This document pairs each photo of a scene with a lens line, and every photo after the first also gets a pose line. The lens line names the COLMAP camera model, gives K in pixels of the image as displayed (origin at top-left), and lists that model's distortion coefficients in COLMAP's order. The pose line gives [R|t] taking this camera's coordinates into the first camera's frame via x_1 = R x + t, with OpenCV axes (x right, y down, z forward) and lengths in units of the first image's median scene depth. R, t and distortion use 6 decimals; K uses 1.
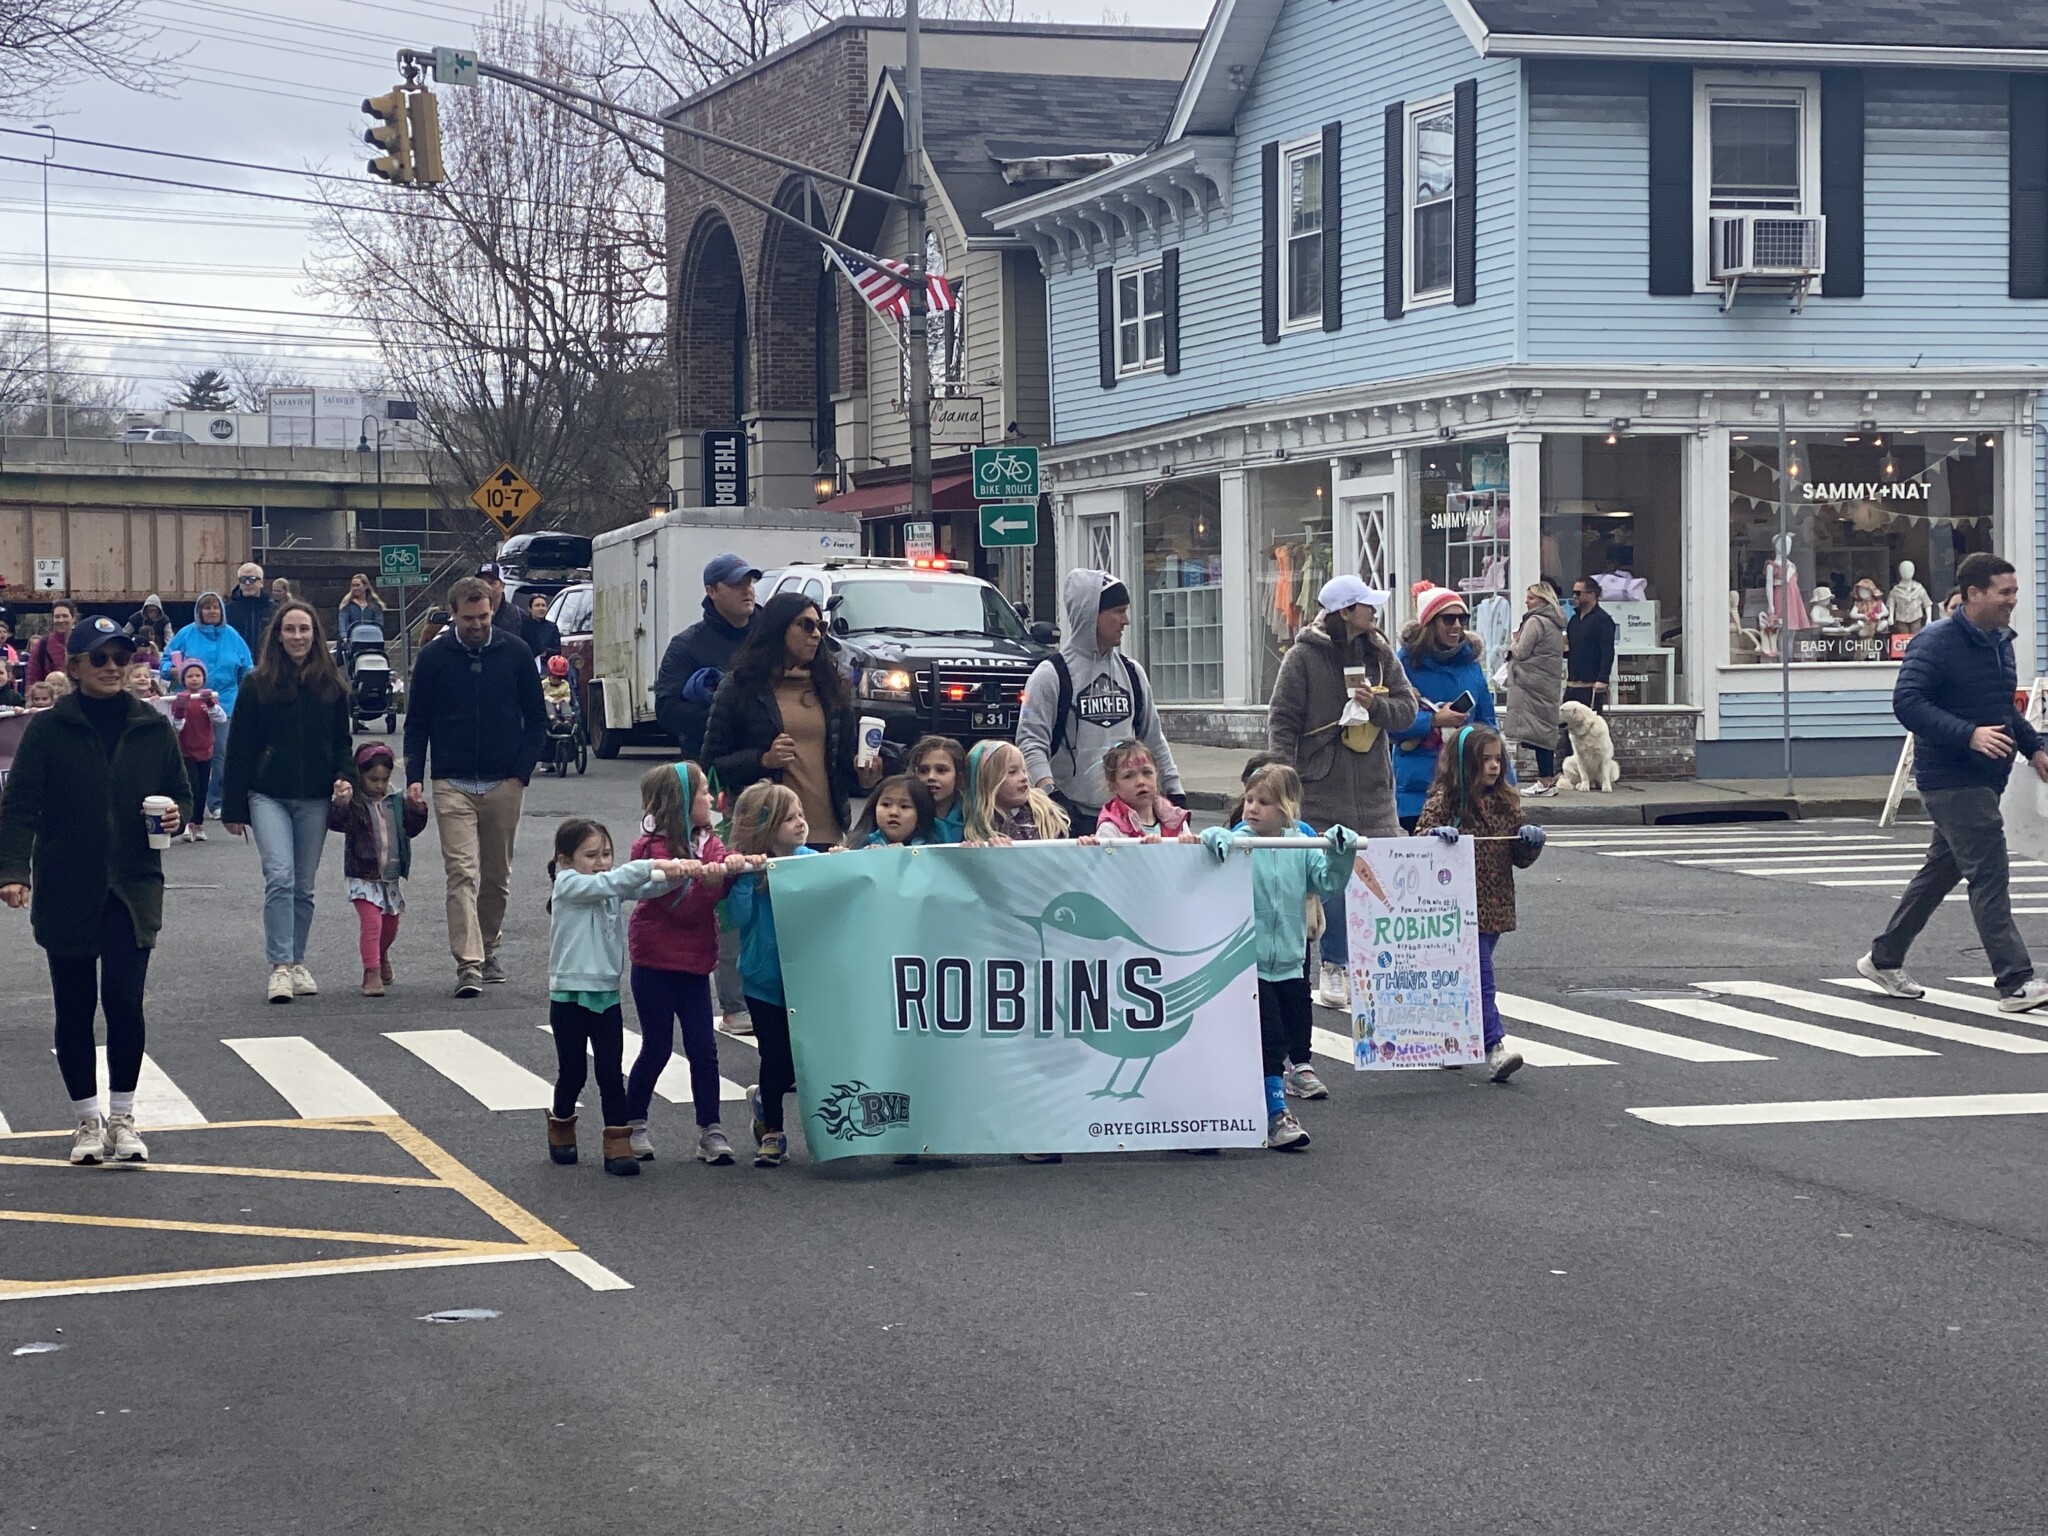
lens RADIAL K [[4354.3, 0, 1024.0], [0, 4354.3, 768.0], [0, 0, 1]] dist [0.048996, 1.005924]
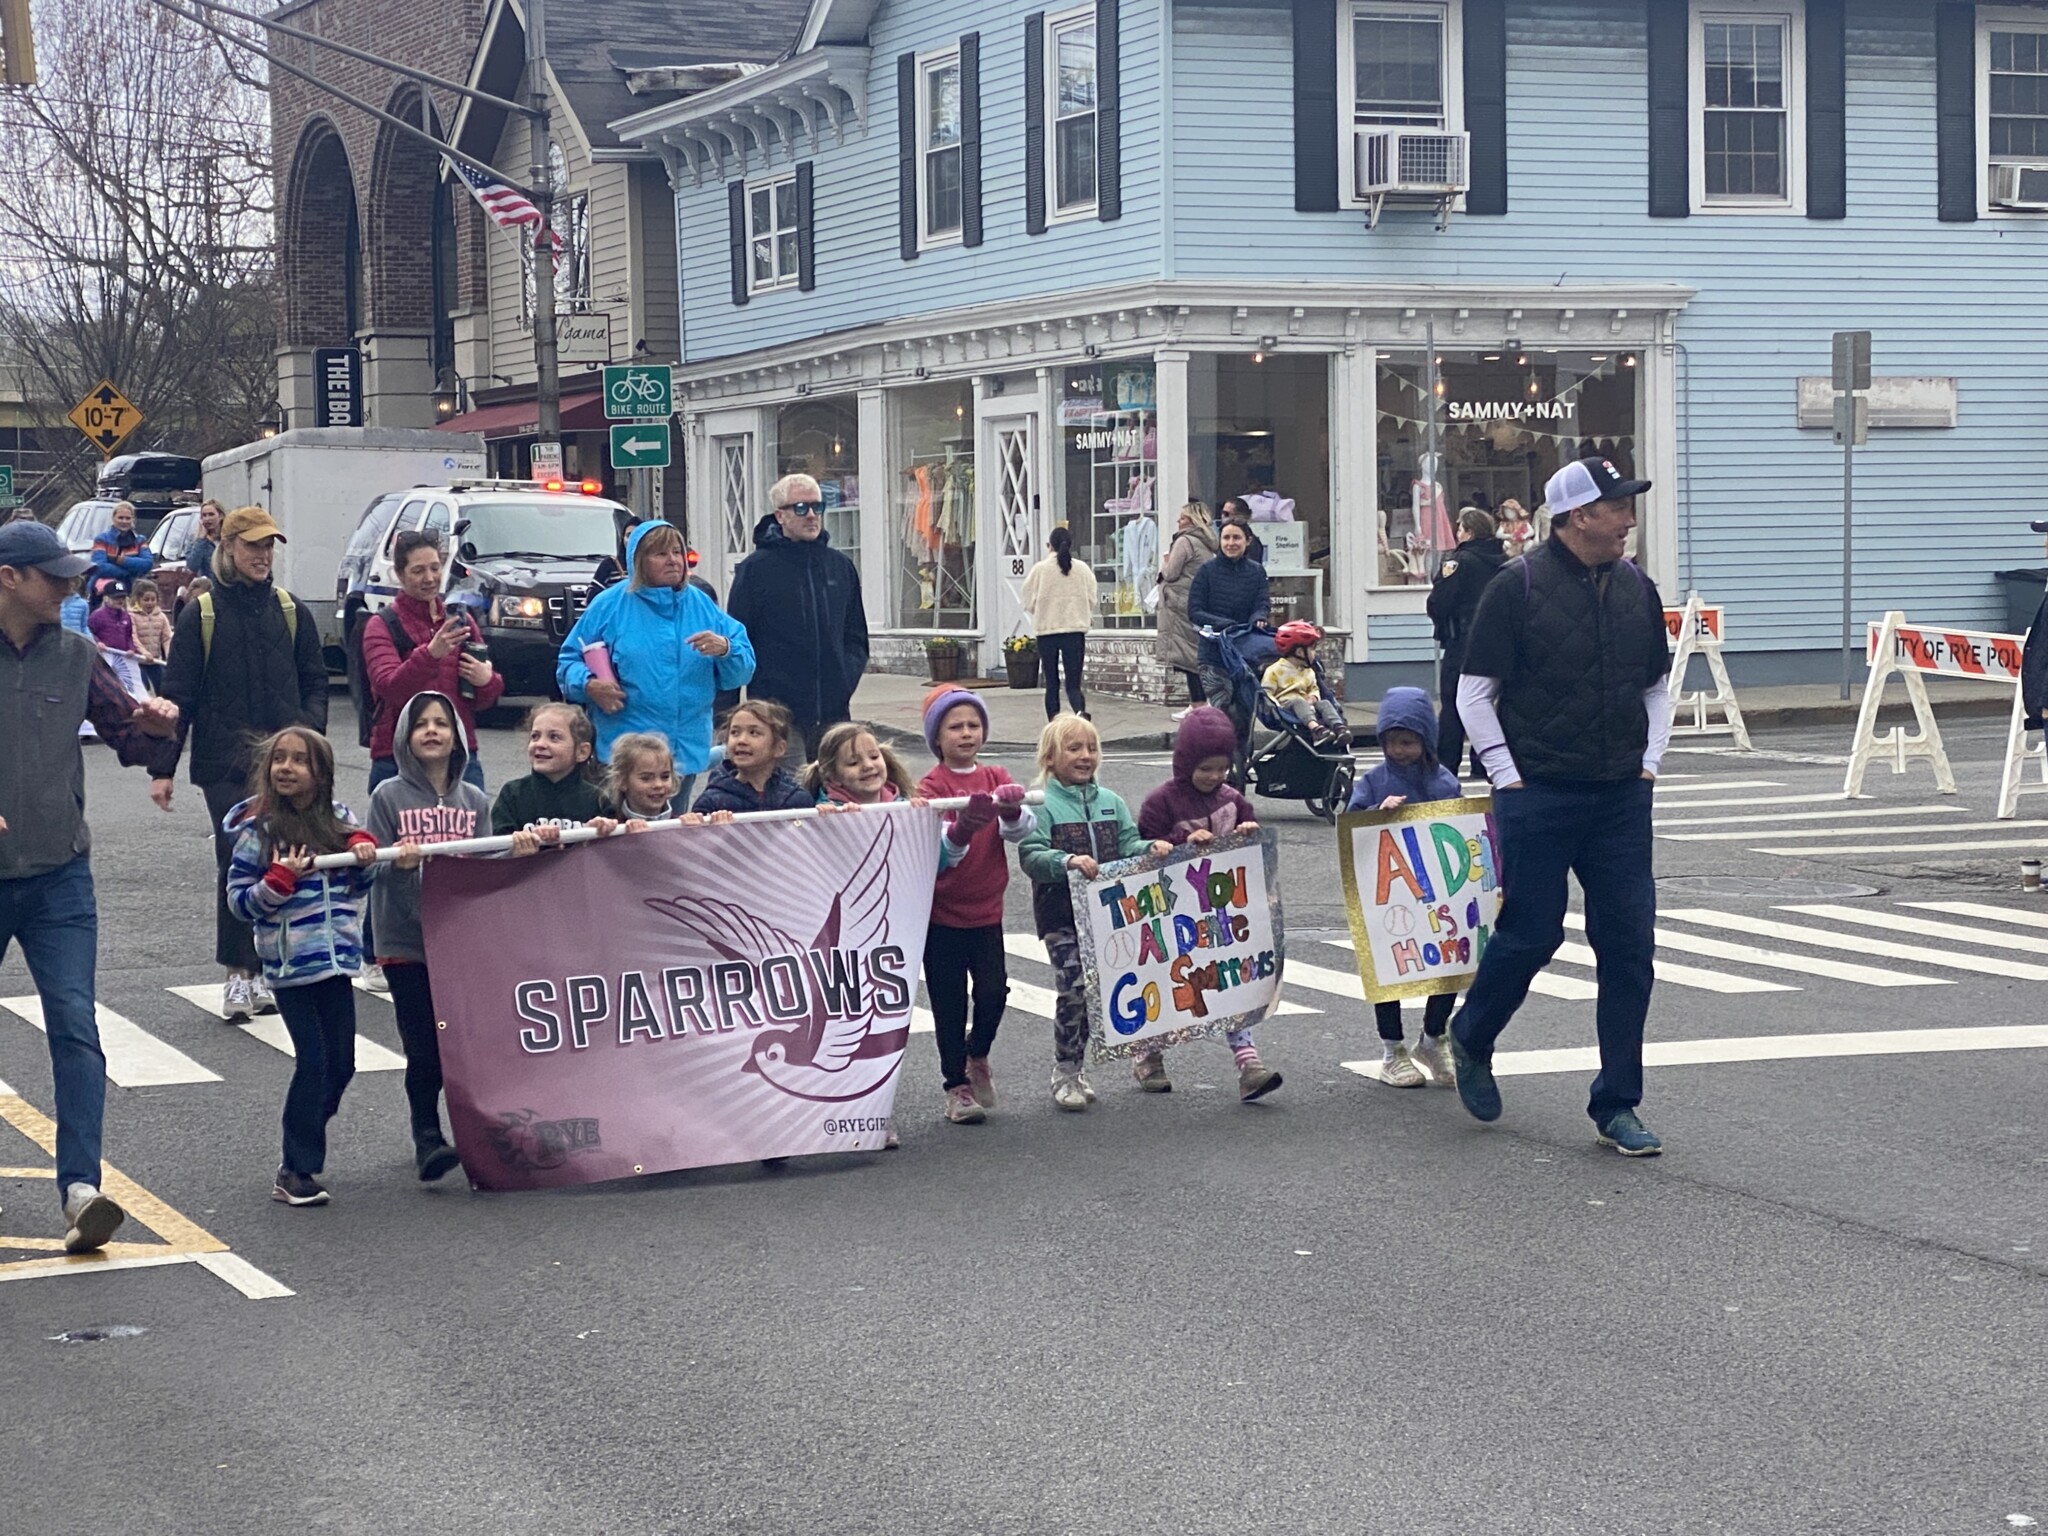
lens RADIAL K [[4367.9, 0, 1106.8], [0, 4367.9, 735.0], [0, 0, 1]] dist [0.037012, 0.933577]
pose [[0.994284, -0.009633, 0.106336, -0.004947], [0.008460, 0.999898, 0.011474, -0.001754], [-0.106435, -0.010509, 0.994264, 0.021585]]
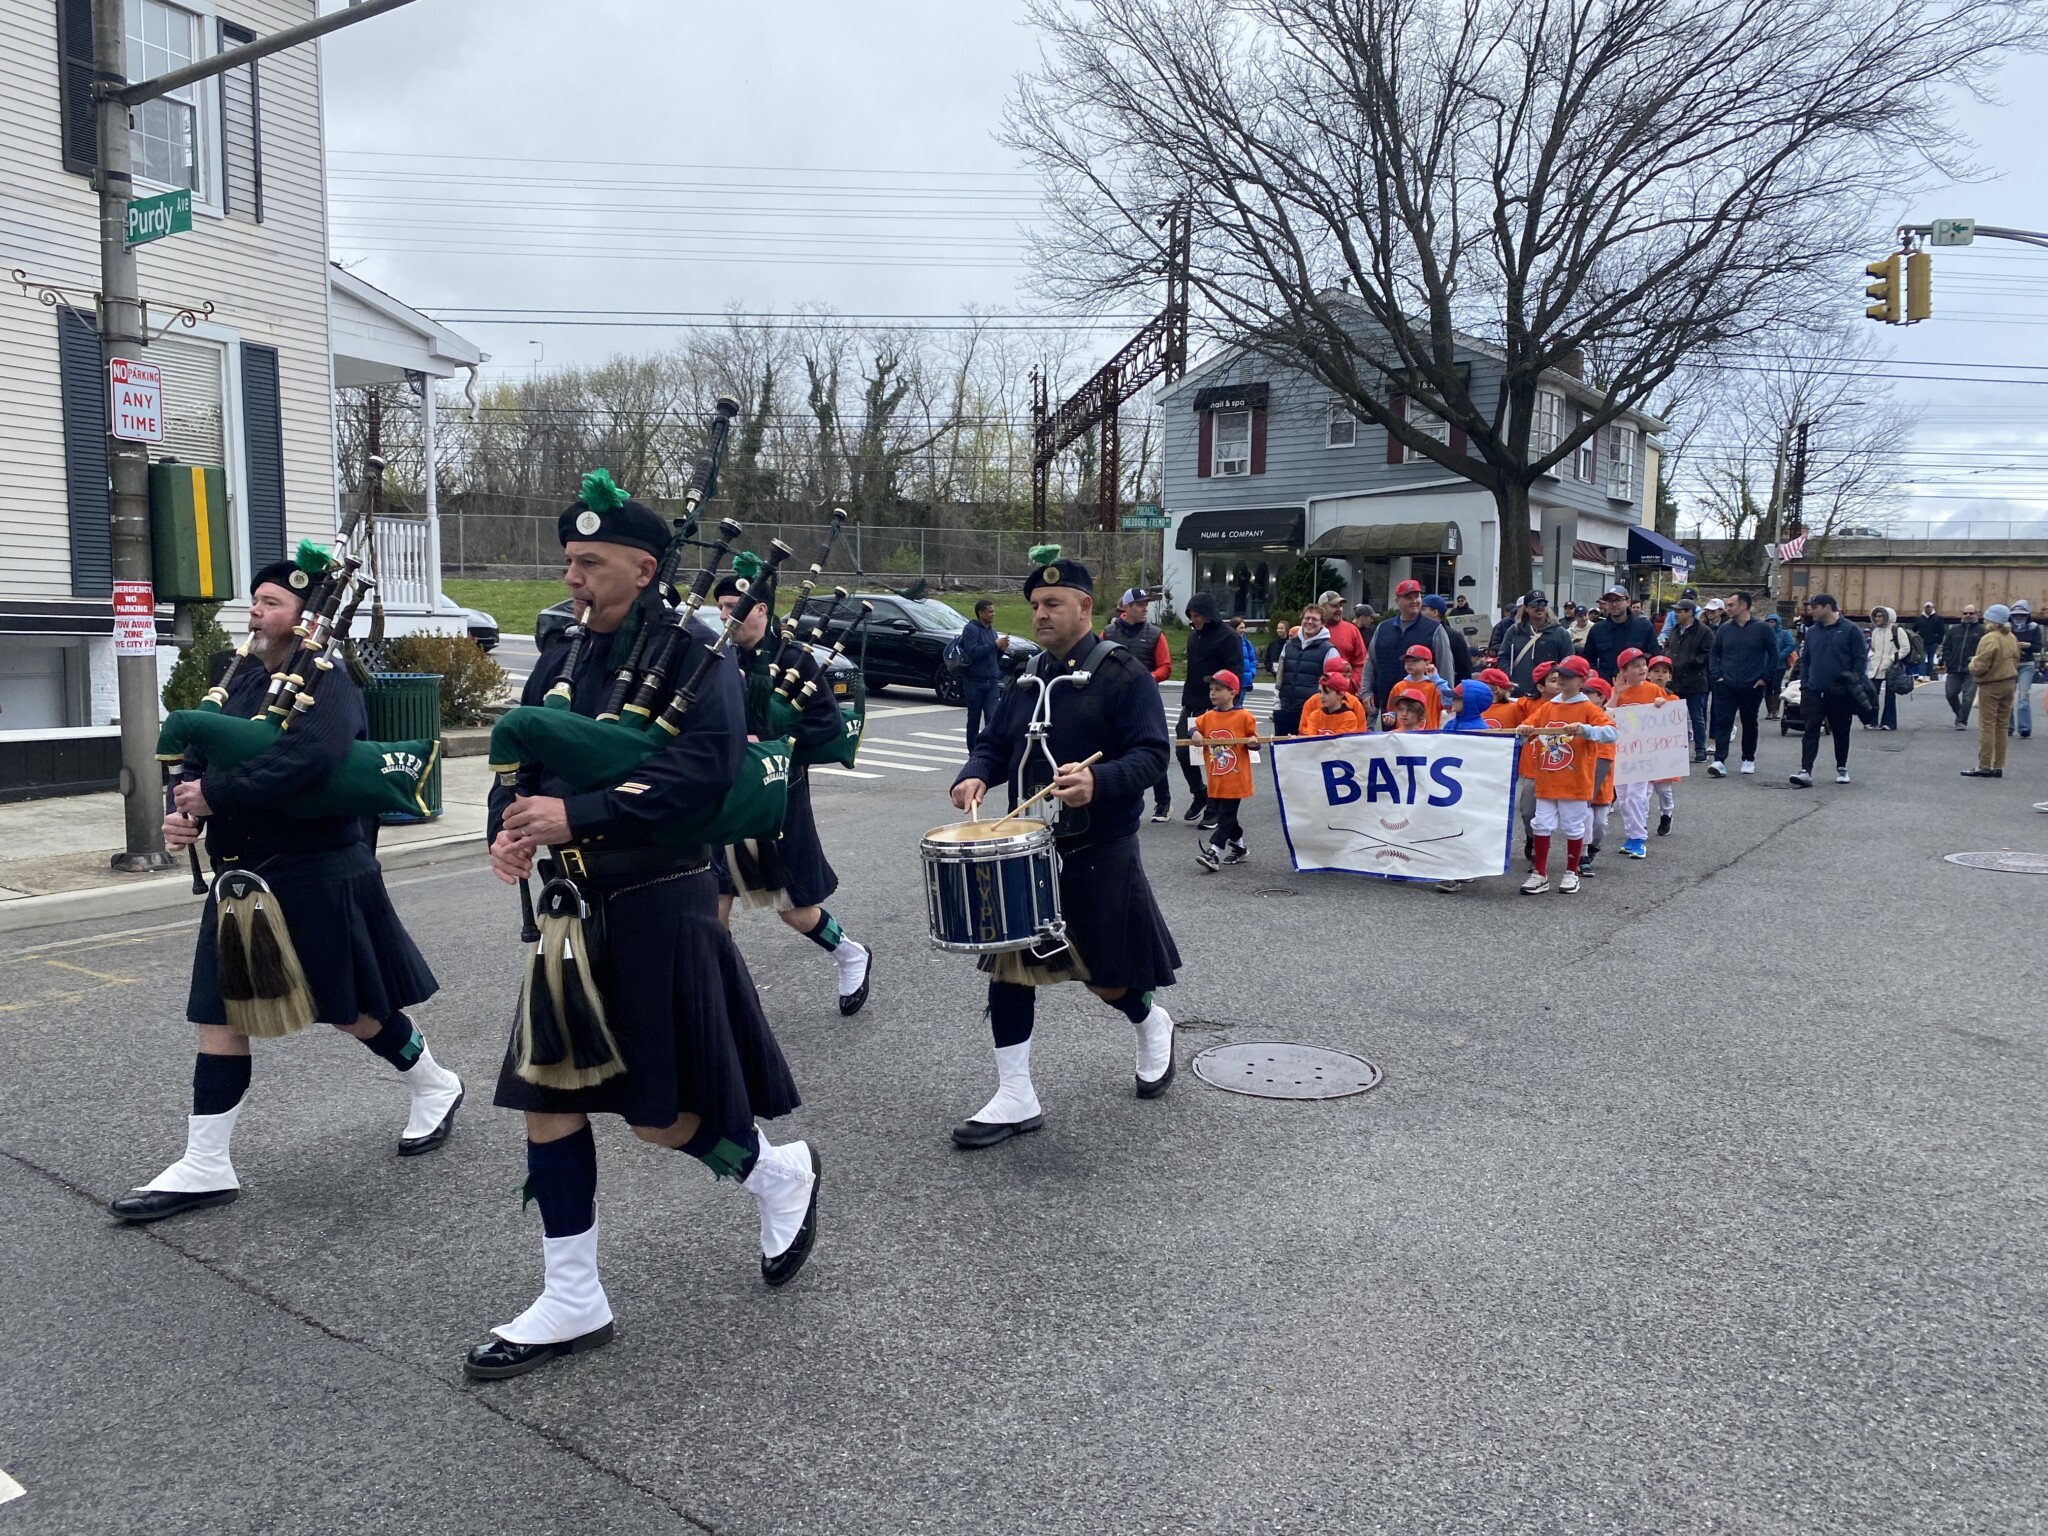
lens RADIAL K [[1557.3, 0, 1032.7], [0, 1557.3, 789.7], [0, 0, 1]] dist [0.086108, -0.104905]
pose [[0.612504, 0.094236, -0.784830, 0.108951], [-0.038037, 0.995232, 0.089814, -0.019104], [0.789552, -0.025159, 0.613168, 0.480477]]
